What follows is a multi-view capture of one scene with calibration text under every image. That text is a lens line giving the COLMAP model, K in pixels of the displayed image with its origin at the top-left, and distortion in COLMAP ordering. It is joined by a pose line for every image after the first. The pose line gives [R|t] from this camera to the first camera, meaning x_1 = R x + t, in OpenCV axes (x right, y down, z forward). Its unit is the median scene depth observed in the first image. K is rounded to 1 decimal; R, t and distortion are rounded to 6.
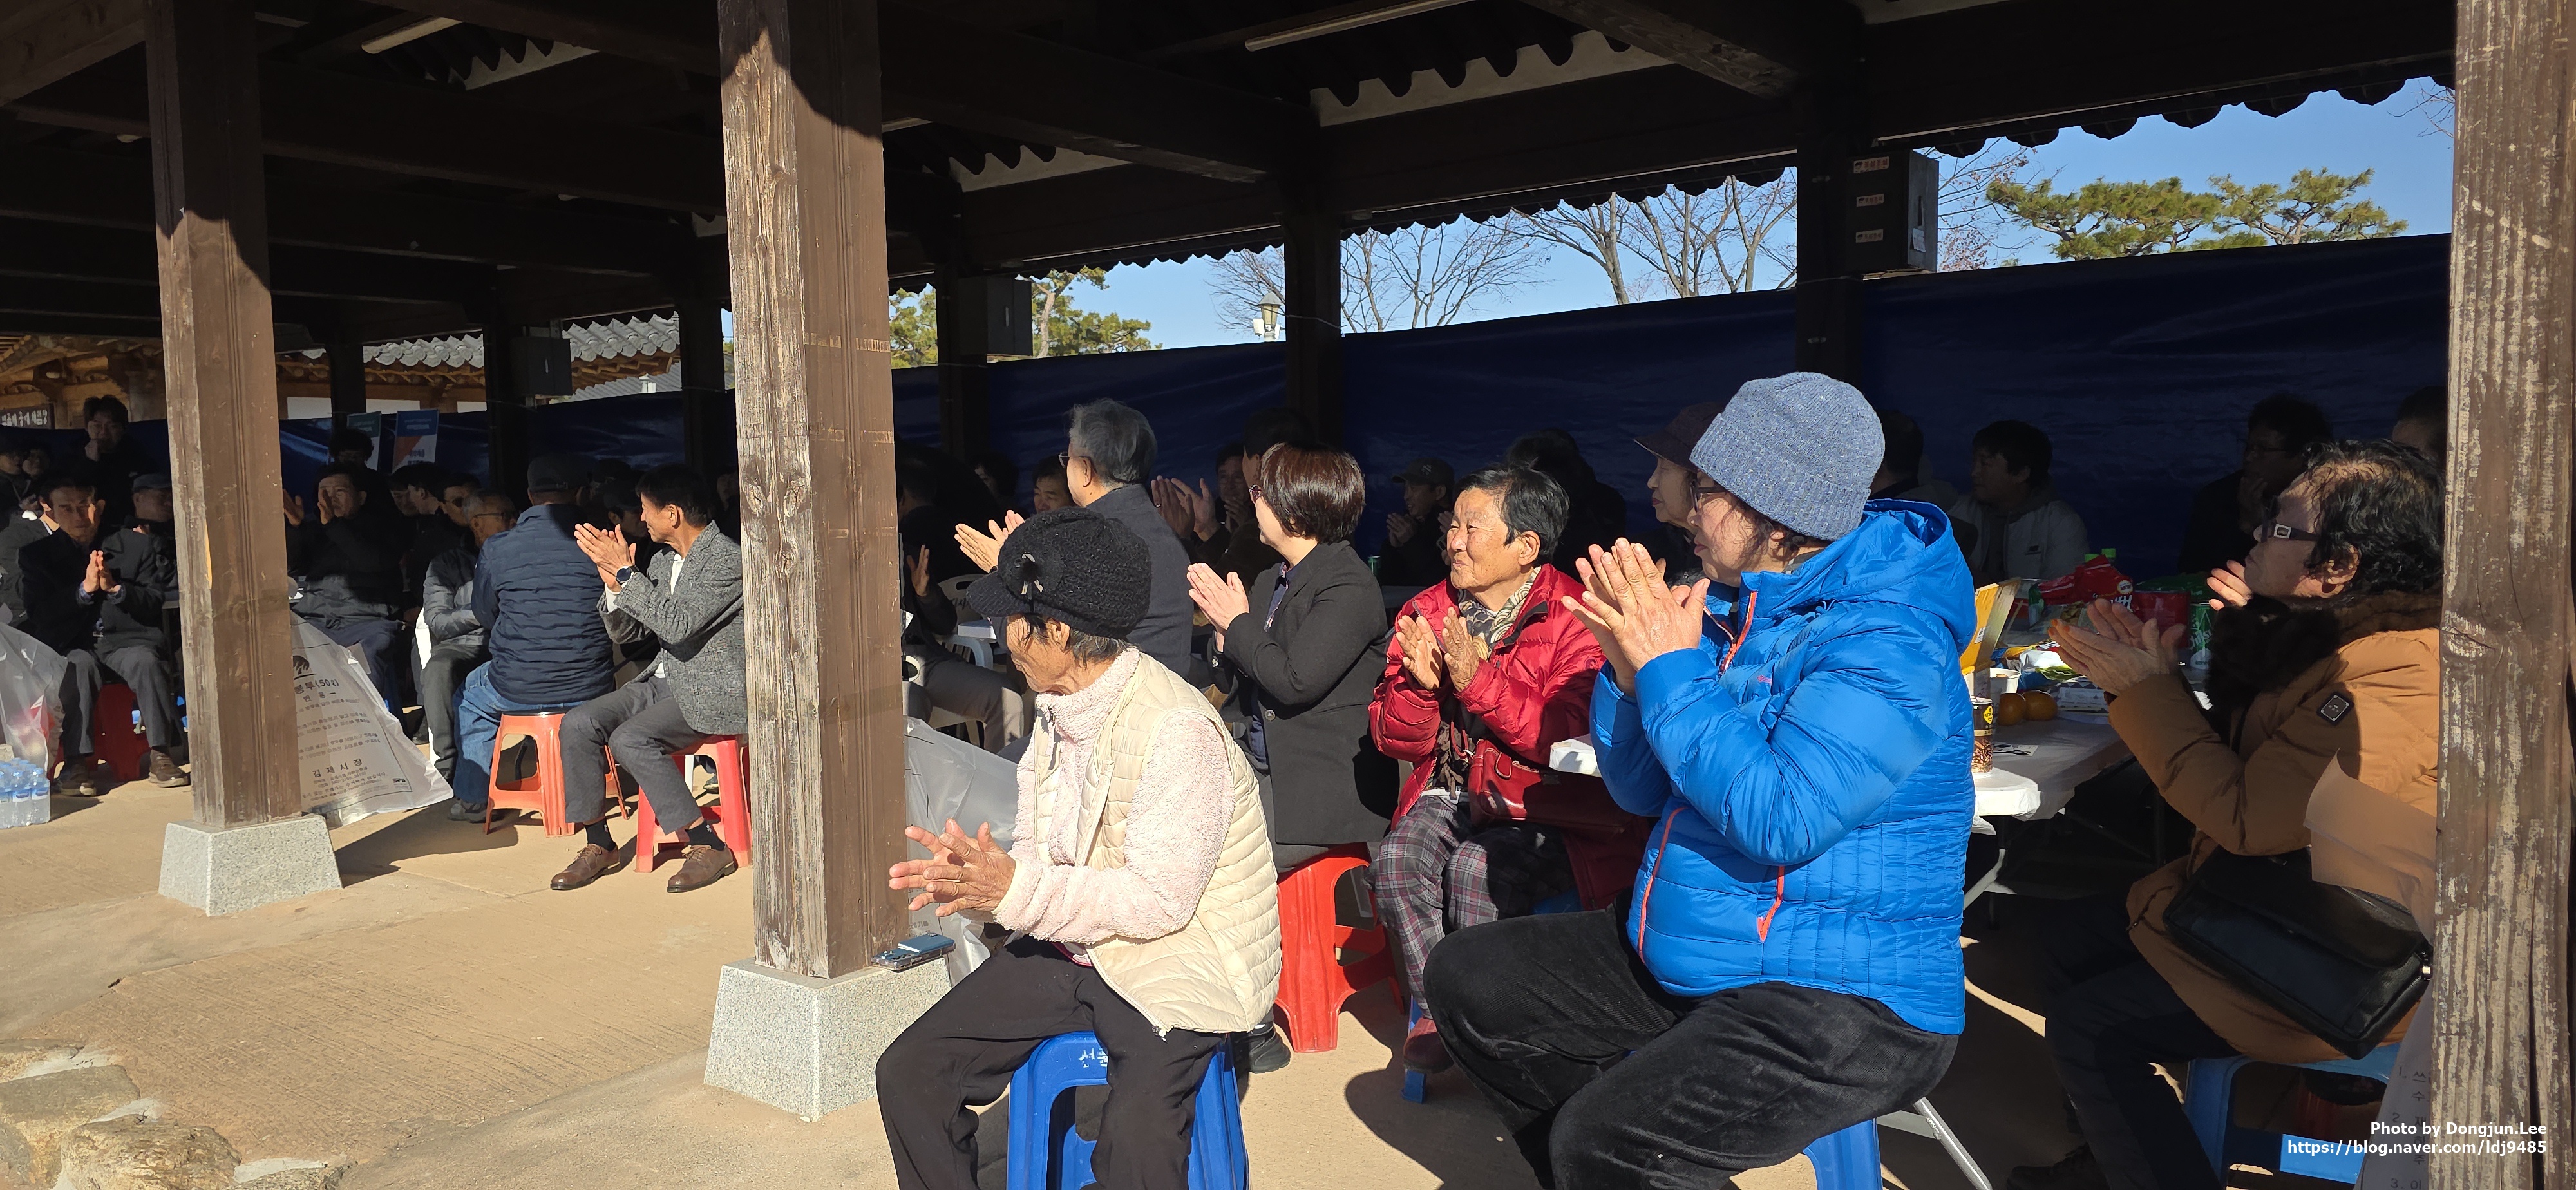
lens RADIAL K [[1711.7, 0, 1319.4], [0, 1711.7, 623.5], [0, 0, 1]] dist [0.054324, -0.037535]
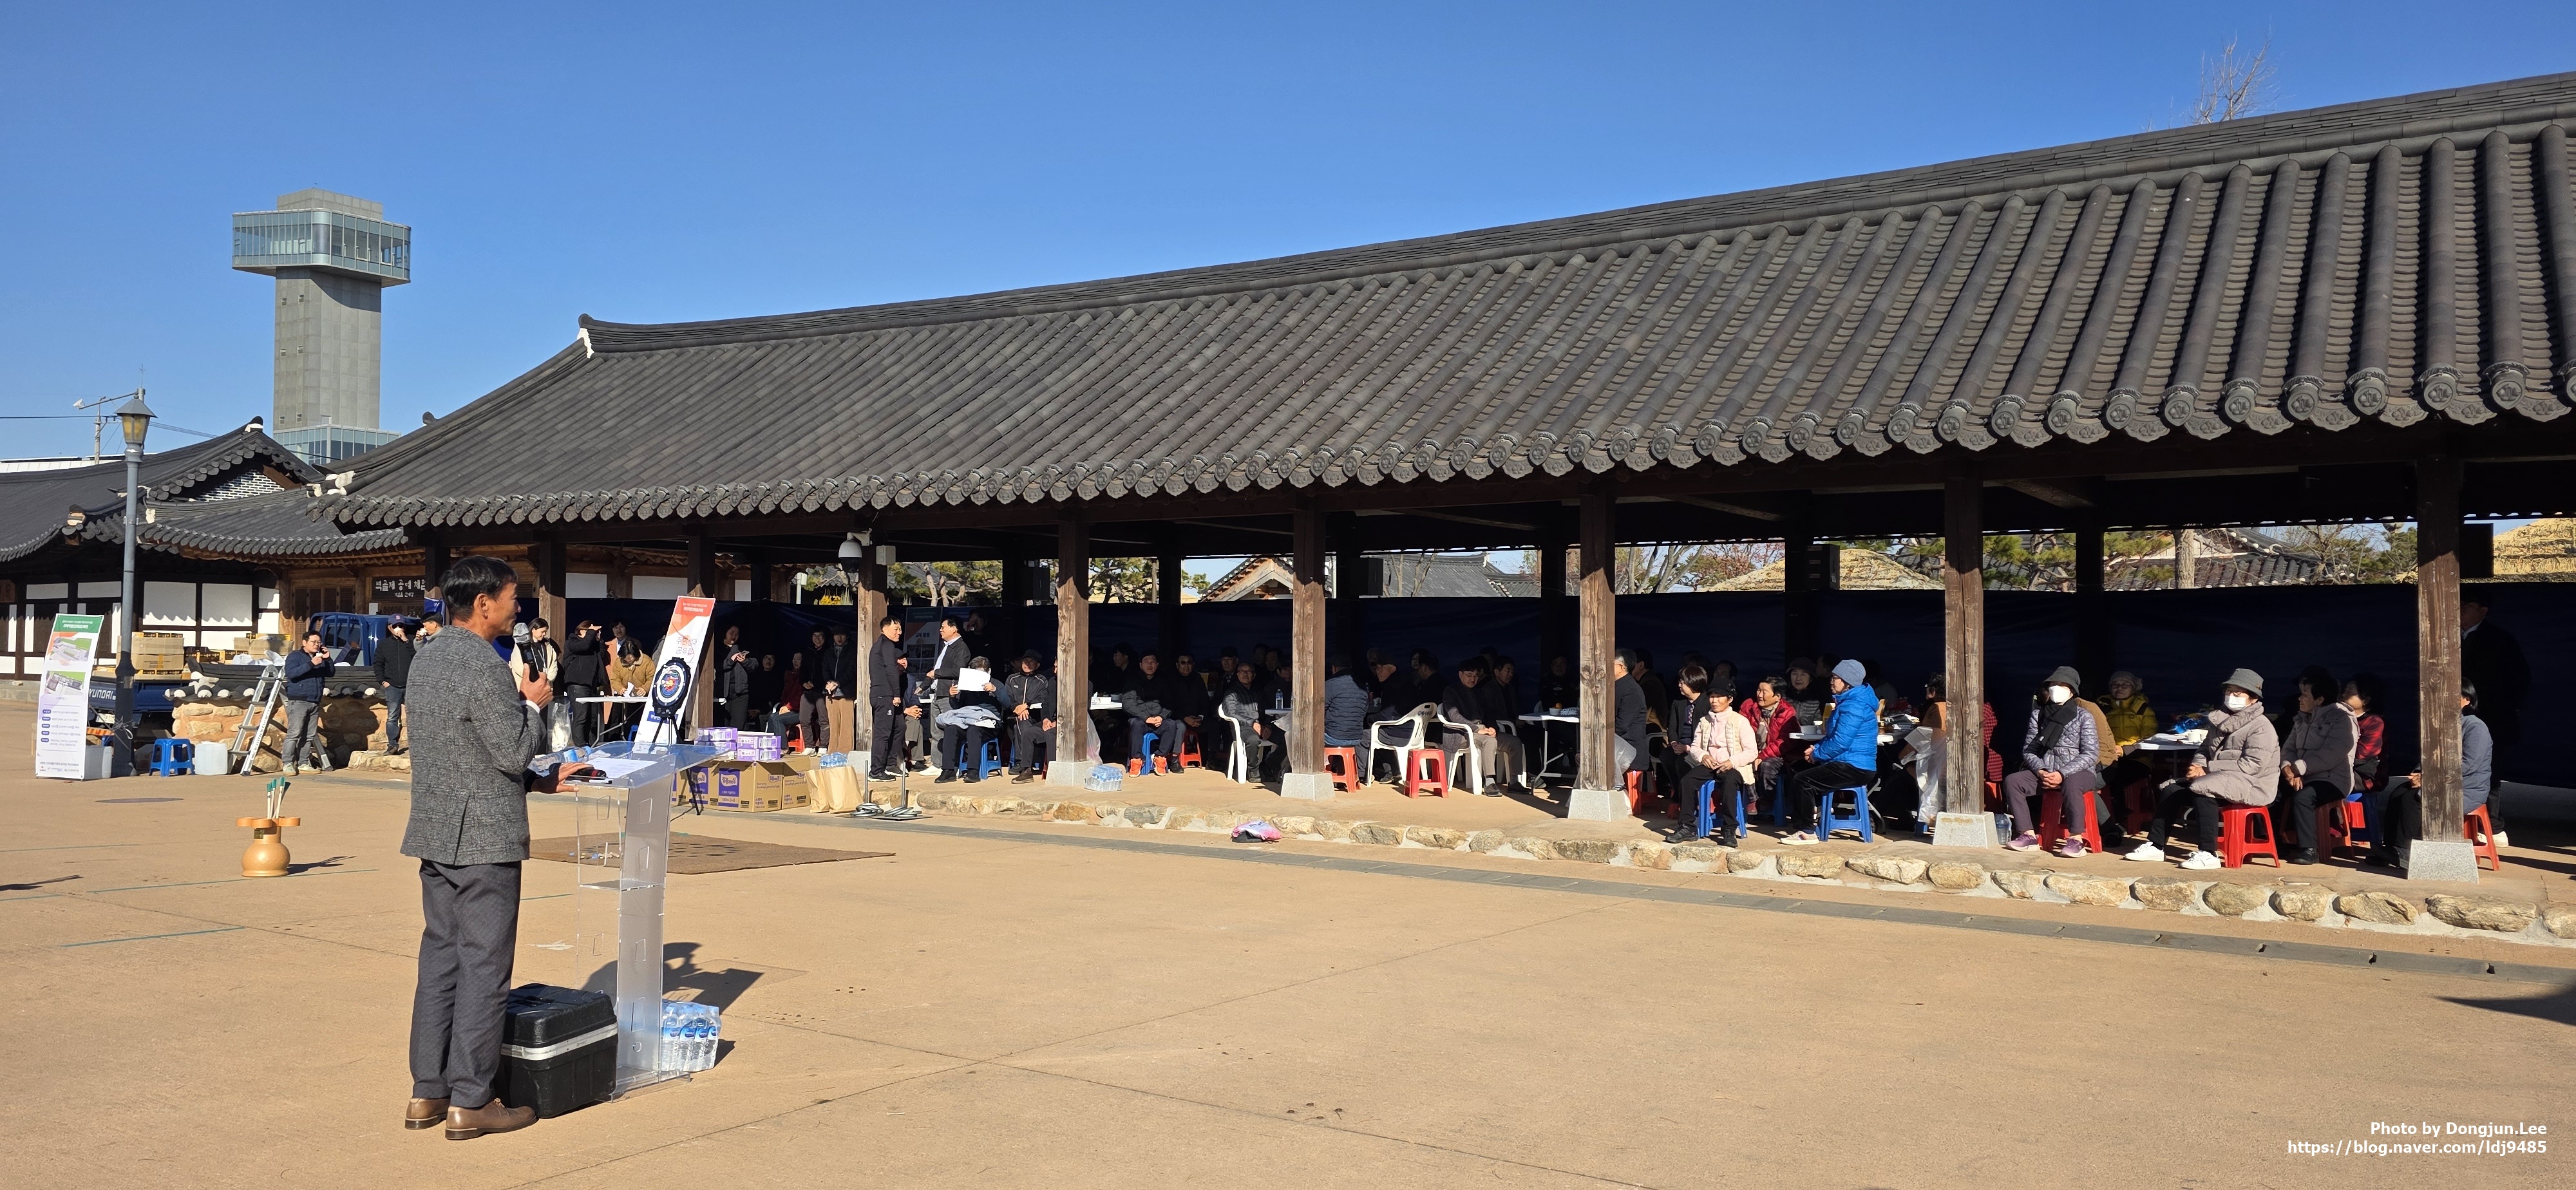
lens RADIAL K [[1718.6, 0, 1293.7], [0, 1718.6, 601.6], [0, 0, 1]] dist [0.075652, -0.071346]
pose [[0.996844, 0.025466, 0.075187, -1.256239], [-0.017405, 0.994216, -0.105979, 0.189542], [-0.077451, 0.104336, 0.991522, -2.880261]]
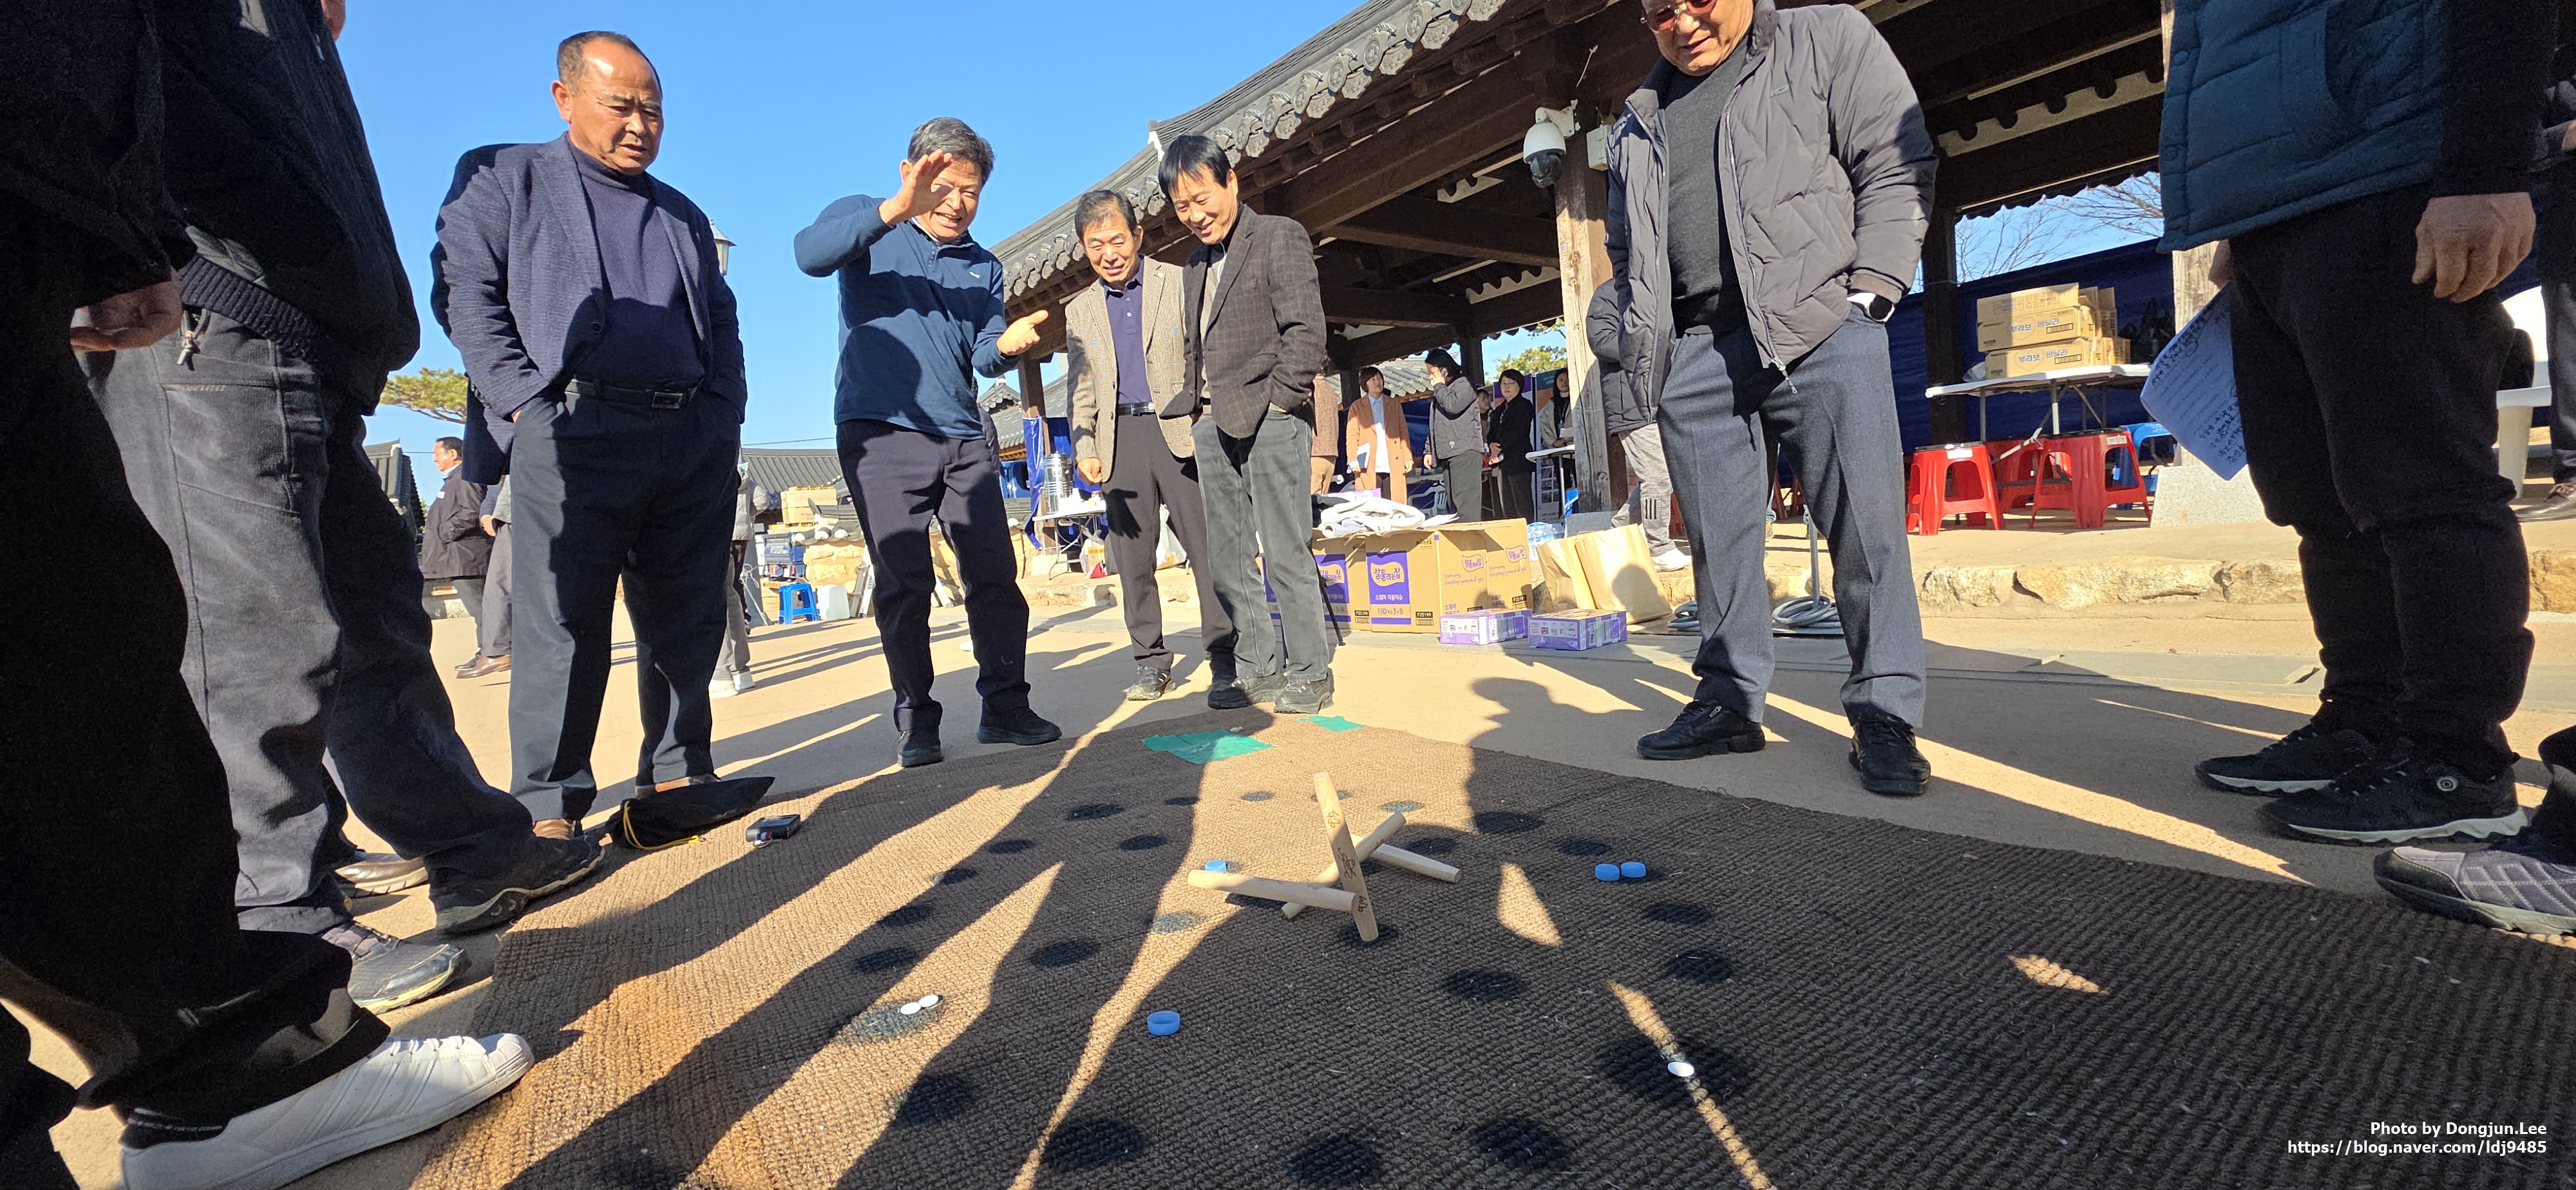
lens RADIAL K [[1014.9, 0, 1302.6], [0, 1014.9, 573.7], [0, 0, 1]] dist [0.005593, -0.001623]
pose [[0.964721, -0.062095, -0.255845, -2.180302], [0.057597, 0.998026, -0.025044, 0.229032], [0.256895, 0.009425, 0.966393, 0.593480]]
